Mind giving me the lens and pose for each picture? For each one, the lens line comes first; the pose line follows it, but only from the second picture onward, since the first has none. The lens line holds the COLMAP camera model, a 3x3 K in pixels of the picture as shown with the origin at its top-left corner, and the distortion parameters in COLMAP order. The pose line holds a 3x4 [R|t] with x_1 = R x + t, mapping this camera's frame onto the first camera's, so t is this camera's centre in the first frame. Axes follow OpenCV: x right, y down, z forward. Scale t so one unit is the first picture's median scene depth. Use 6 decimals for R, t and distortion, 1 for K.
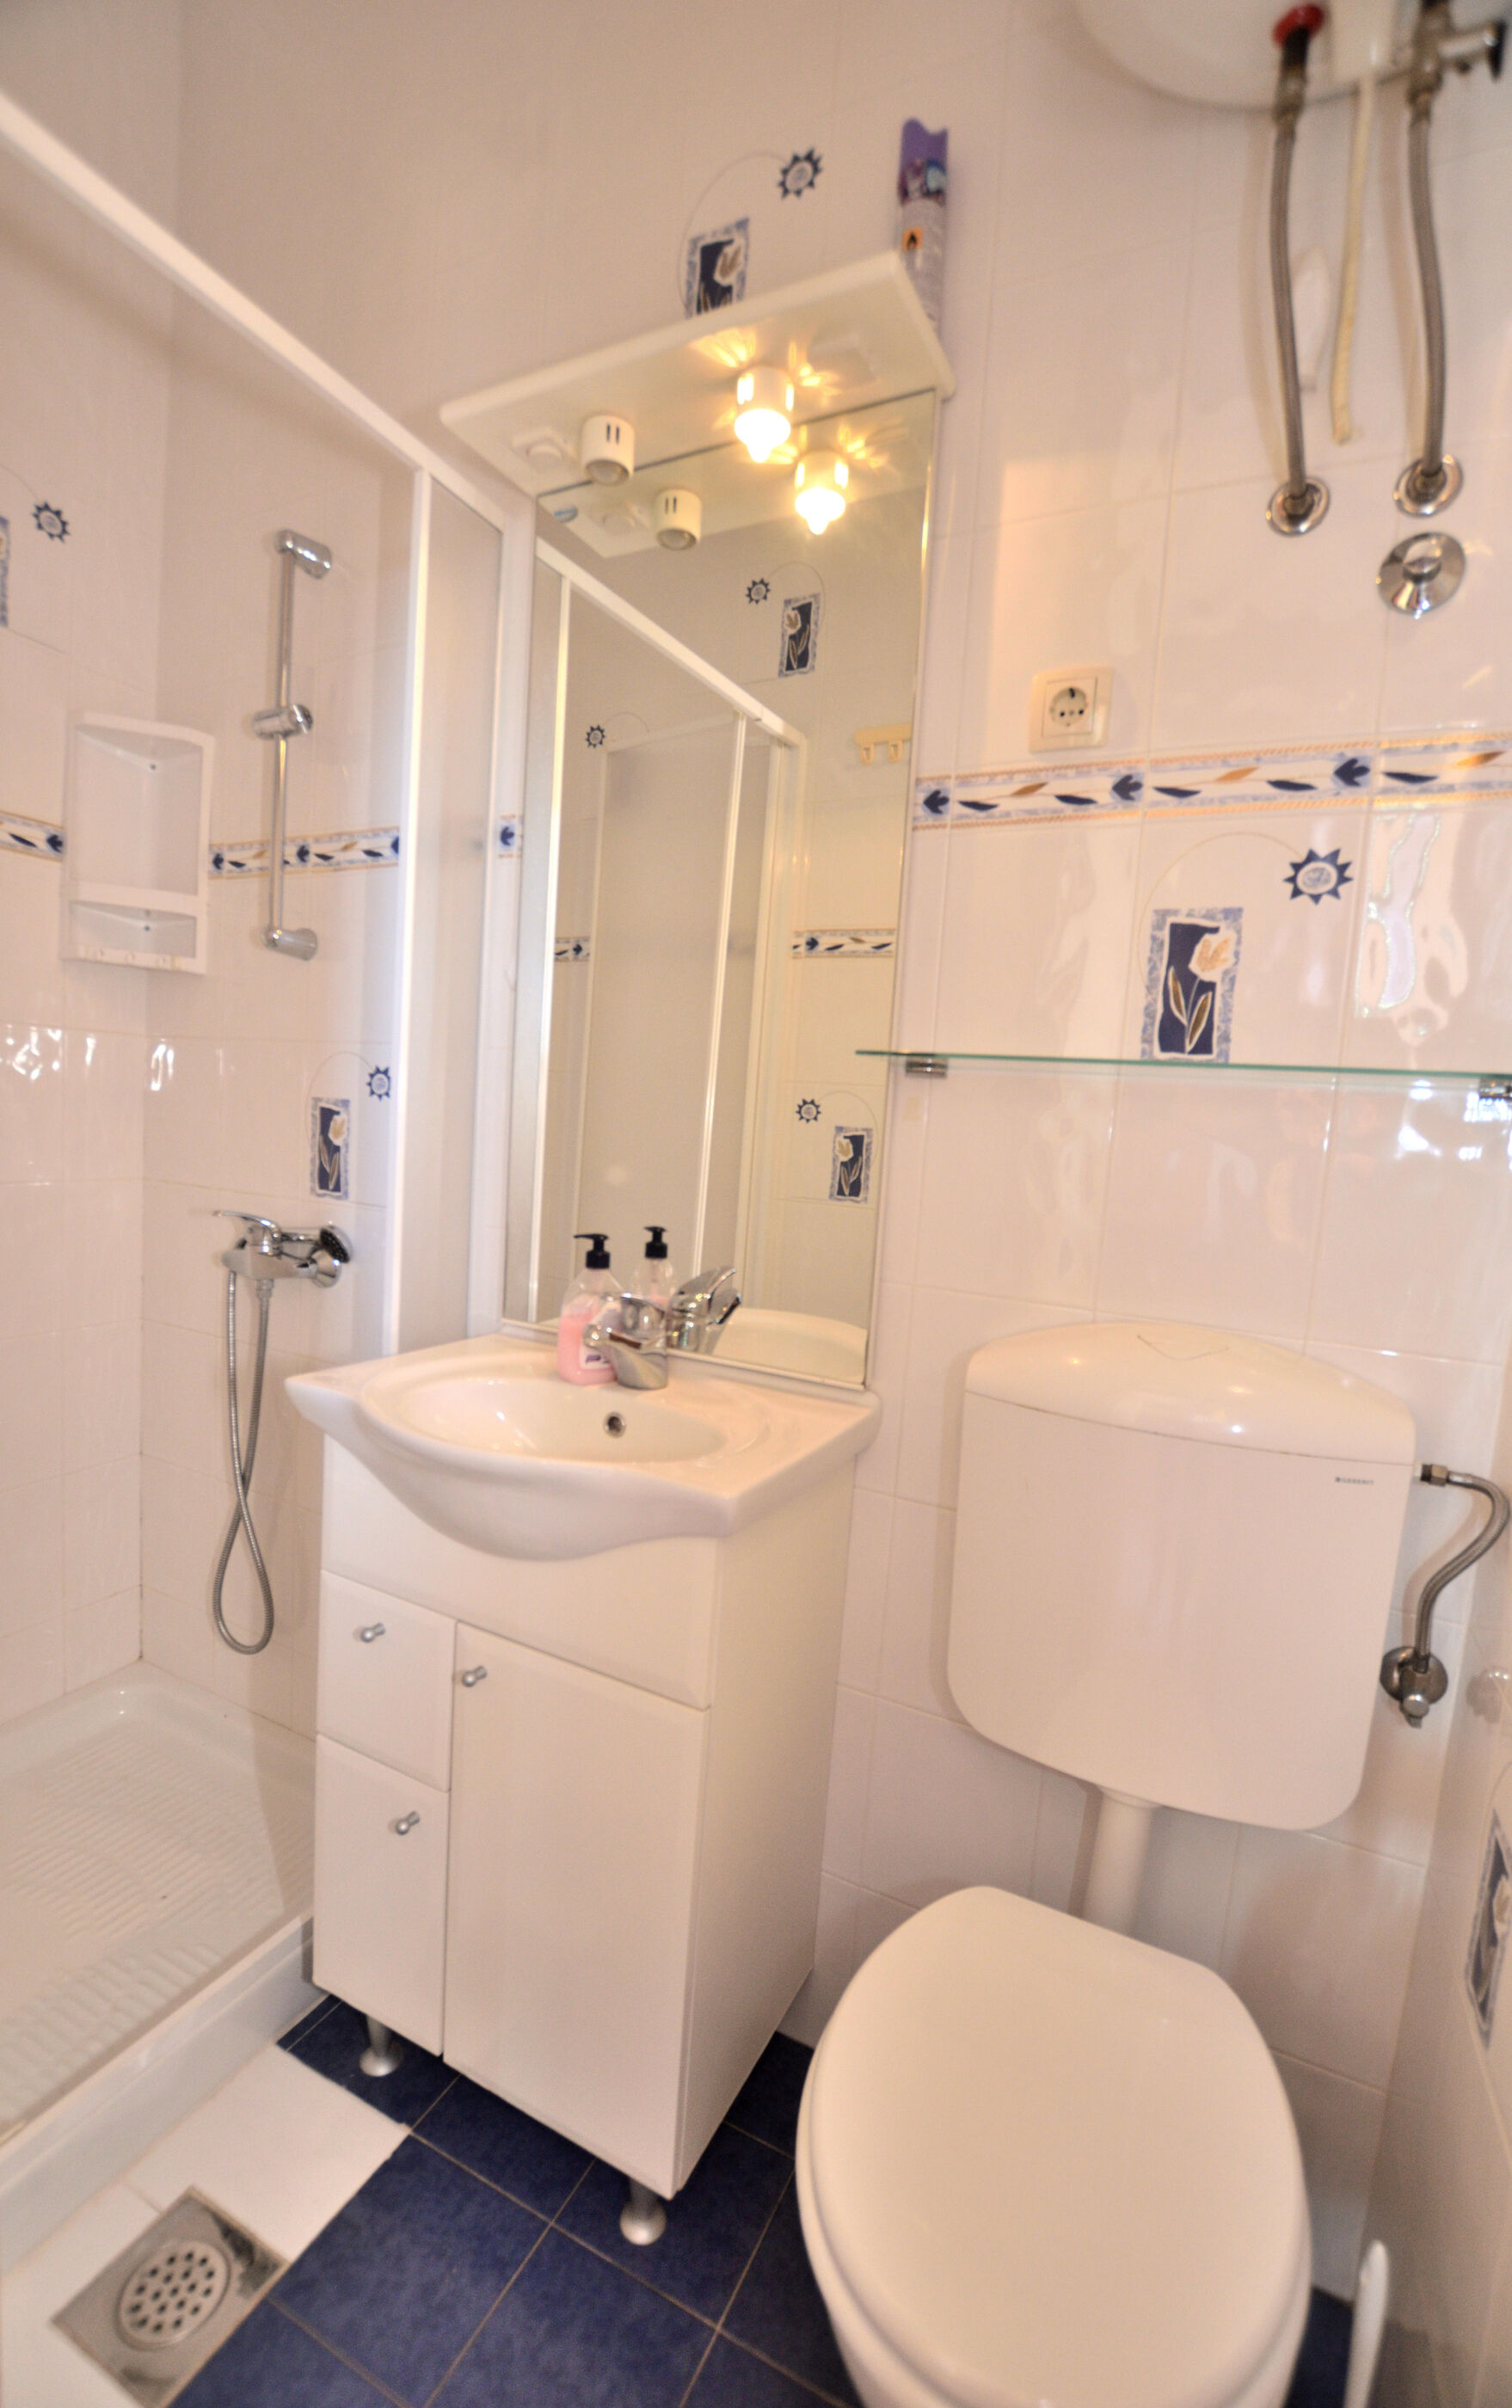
lens RADIAL K [[1021.3, 0, 759.9], [0, 1021.3, 1211.4], [0, 0, 1]] dist [-0.027423, 0.000061]
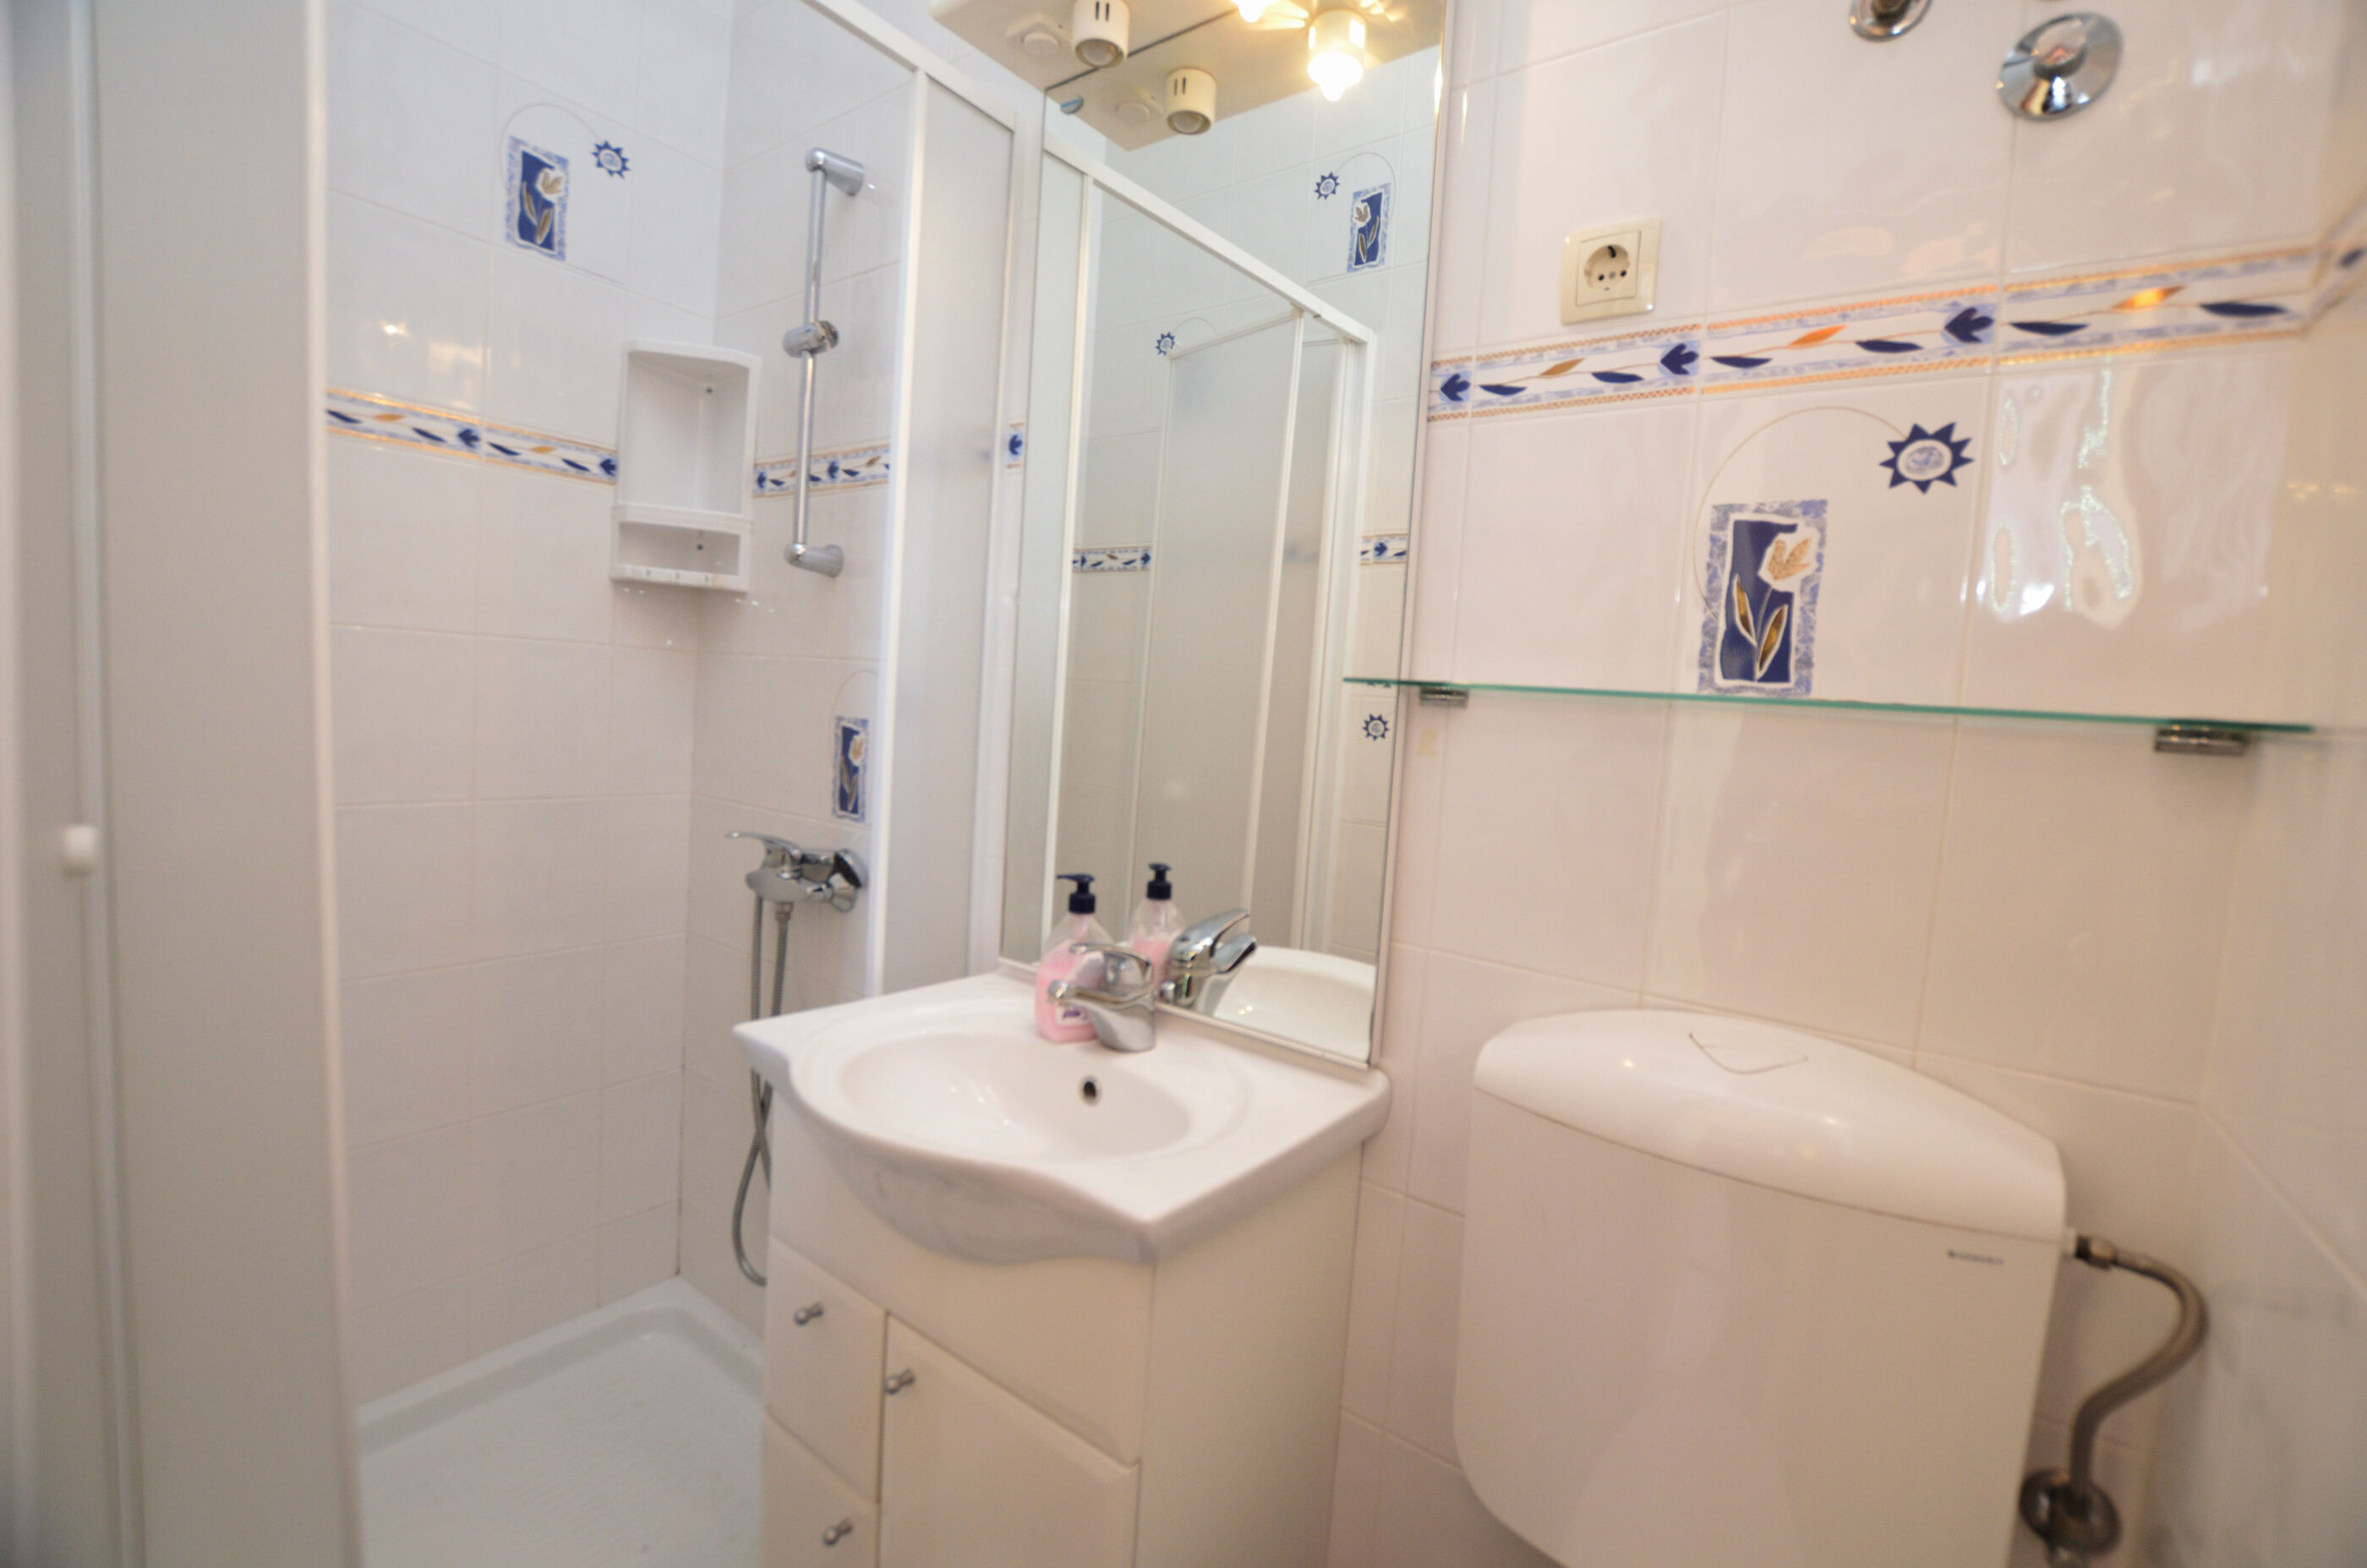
lens RADIAL K [[1041.4, 0, 1203.9], [0, 1041.4, 775.6], [0, 0, 1]] dist [-0.034409, 0.004655]
pose [[0.988731, 0.011886, -0.149230, 0.087822], [-0.018230, 0.998984, -0.041217, -0.031001], [0.148588, 0.043473, 0.987943, 0.104491]]
